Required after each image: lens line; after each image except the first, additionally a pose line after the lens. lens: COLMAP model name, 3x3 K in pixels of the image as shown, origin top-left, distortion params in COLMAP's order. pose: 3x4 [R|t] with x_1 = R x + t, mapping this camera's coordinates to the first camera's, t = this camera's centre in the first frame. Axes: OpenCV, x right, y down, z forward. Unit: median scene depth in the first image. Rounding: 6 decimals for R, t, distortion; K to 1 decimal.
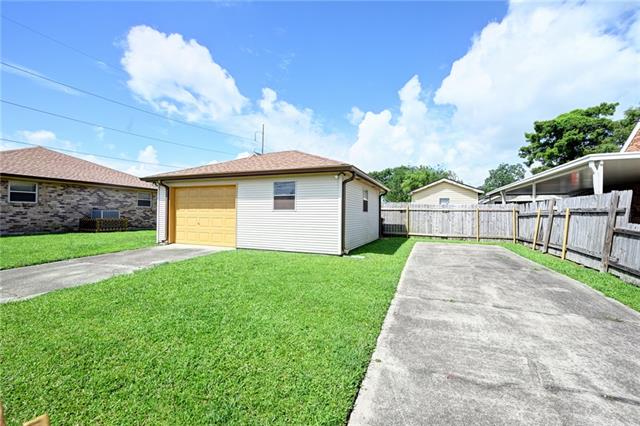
lens RADIAL K [[275.0, 0, 320.0], [0, 275.0, 213.0], [0, 0, 1]] dist [-0.000521, -0.000308]
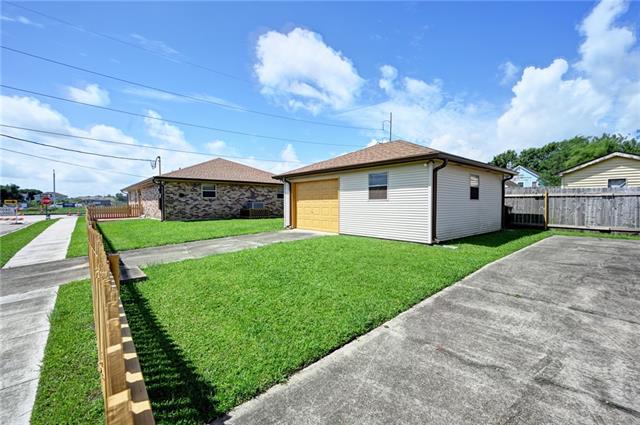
lens RADIAL K [[275.0, 0, 320.0], [0, 275.0, 212.5], [0, 0, 1]] dist [-0.000521, -0.000308]
pose [[0.890232, 0.001288, -0.455506, 0.145883], [0.015362, 0.999342, 0.032847, 0.000493], [0.455248, -0.036239, 0.889627, -0.049165]]
